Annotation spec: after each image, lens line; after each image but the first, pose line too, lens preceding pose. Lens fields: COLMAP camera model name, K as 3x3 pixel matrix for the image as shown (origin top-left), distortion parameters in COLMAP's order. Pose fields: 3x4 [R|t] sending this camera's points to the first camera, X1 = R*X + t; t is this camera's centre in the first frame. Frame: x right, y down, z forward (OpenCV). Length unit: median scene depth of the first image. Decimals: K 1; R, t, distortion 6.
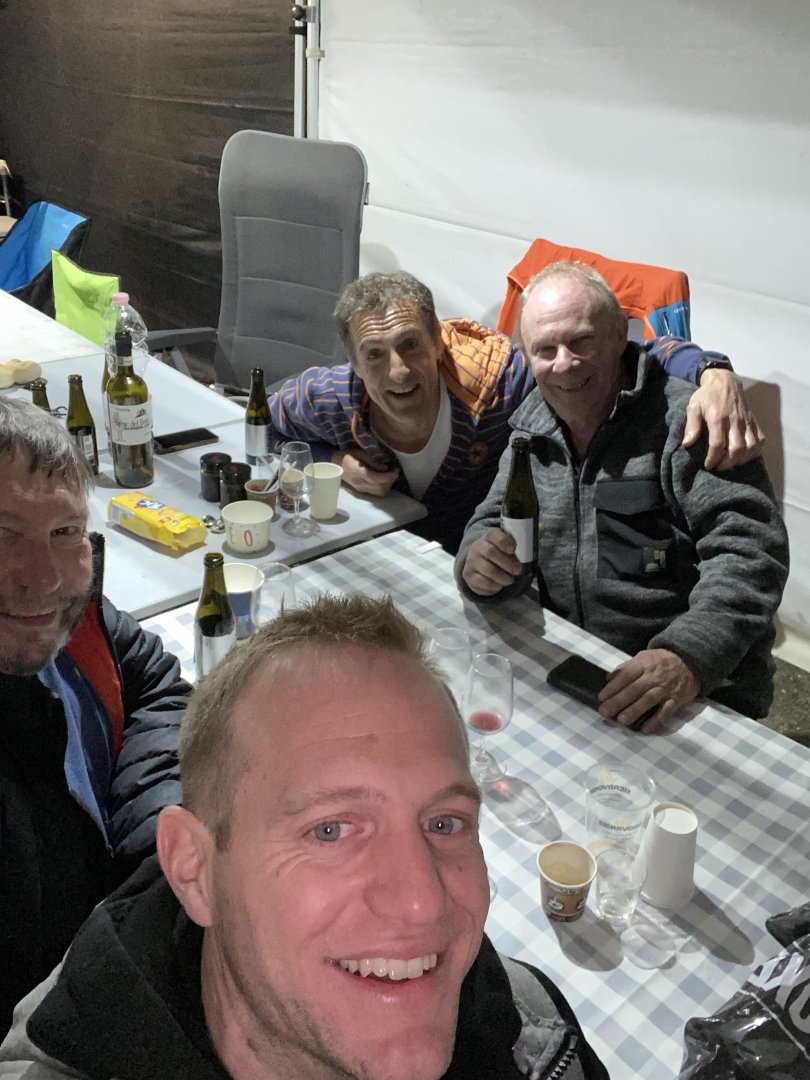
lens RADIAL K [[955.0, 0, 405.0], [0, 955.0, 540.0], [0, 0, 1]] dist [0.061154, -0.065540]
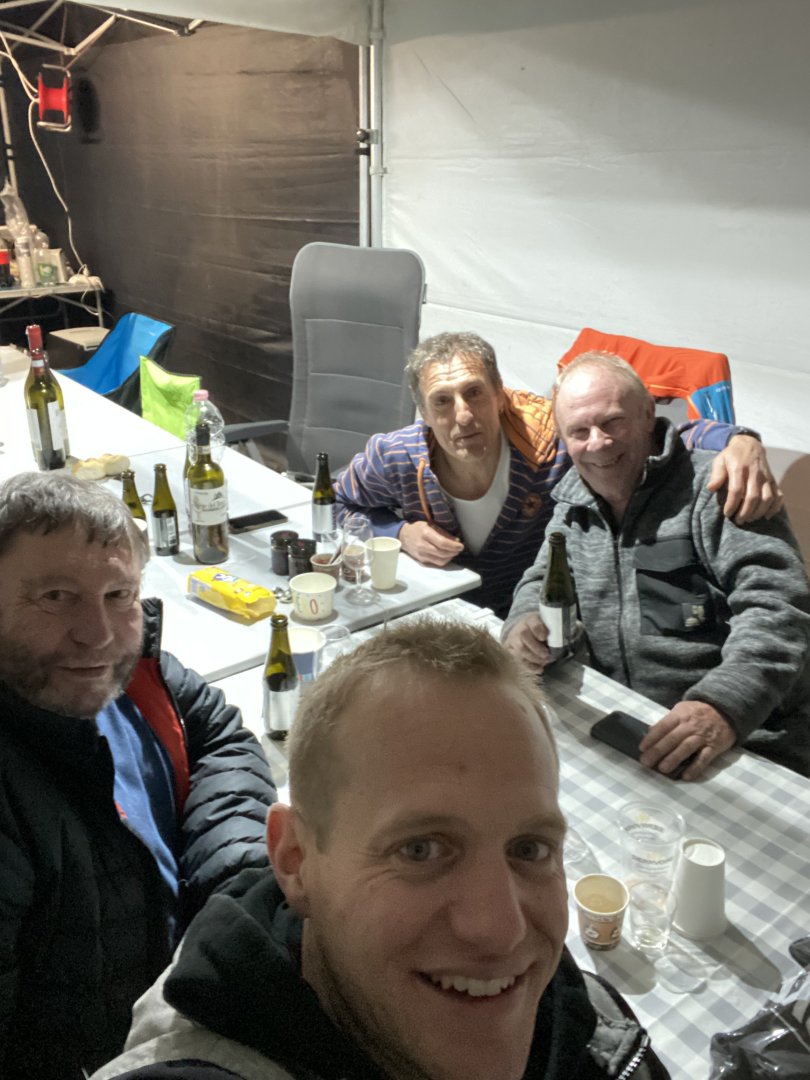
lens RADIAL K [[955.0, 0, 405.0], [0, 955.0, 540.0], [0, 0, 1]] dist [0.061154, -0.065540]
pose [[0.996809, -0.020143, -0.077235, 0.024025], [0.012945, 0.995621, -0.092586, 0.023286], [0.078762, 0.091290, 0.992705, -0.072541]]
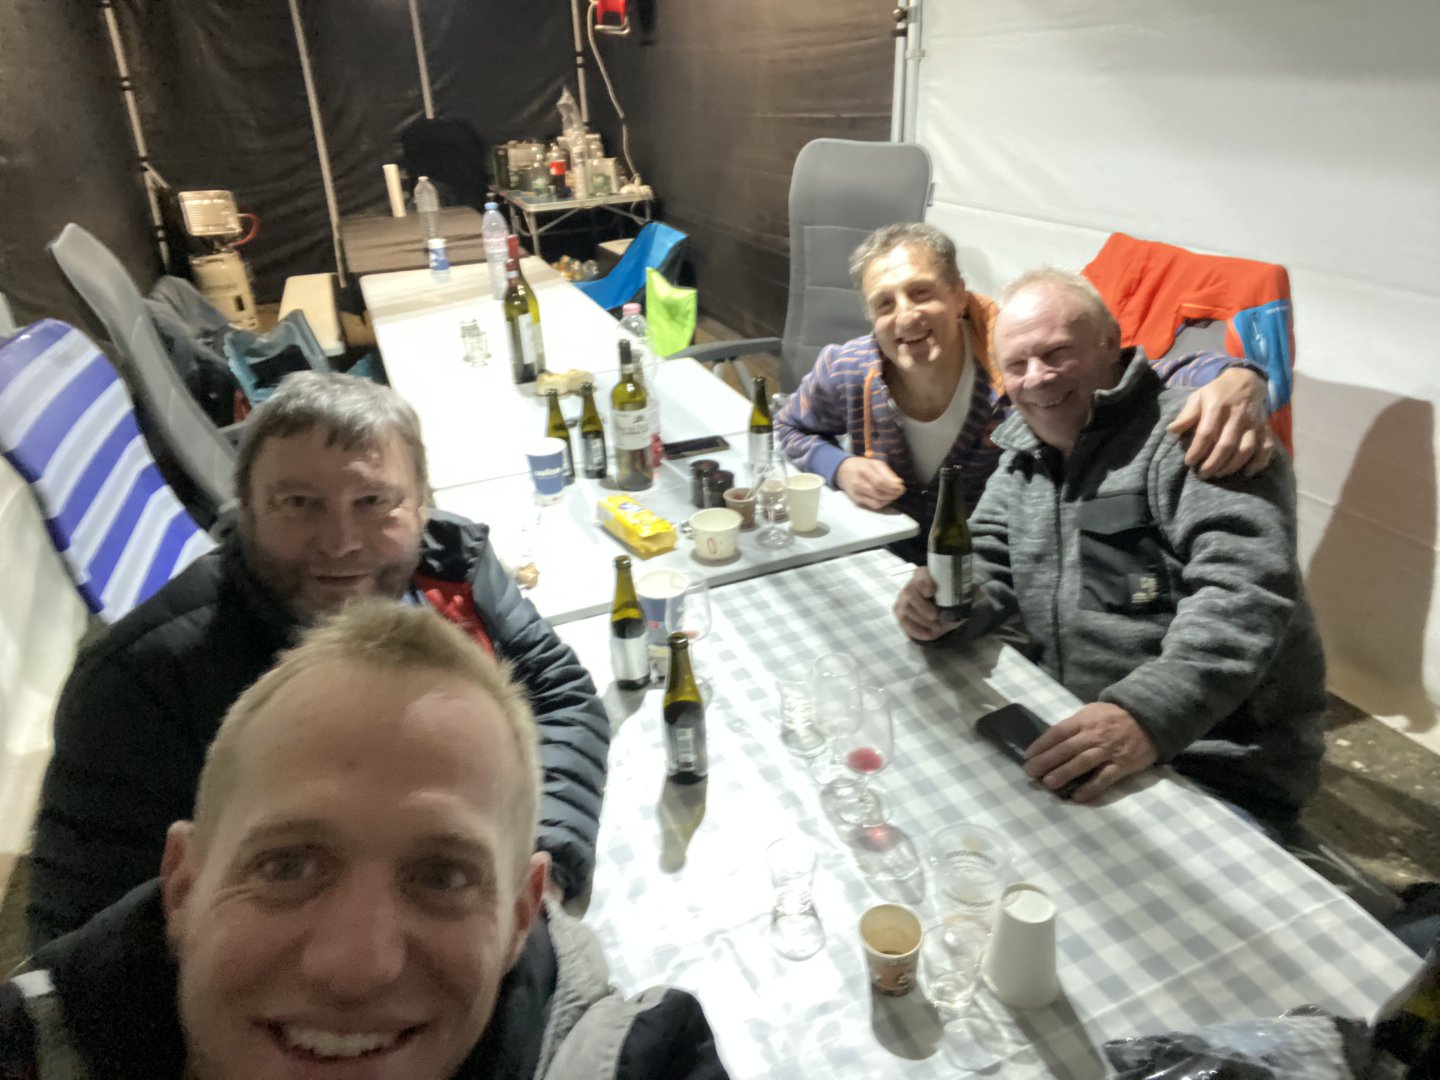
lens RADIAL K [[968.8, 0, 720.0], [0, 968.8, 540.0], [0, 0, 1]] dist [0.052501, -0.062055]
pose [[0.935810, 0.064982, -0.346463, 0.182477], [-0.070065, 0.997540, -0.002153, -0.005967], [0.345471, 0.026290, 0.938061, 0.053104]]
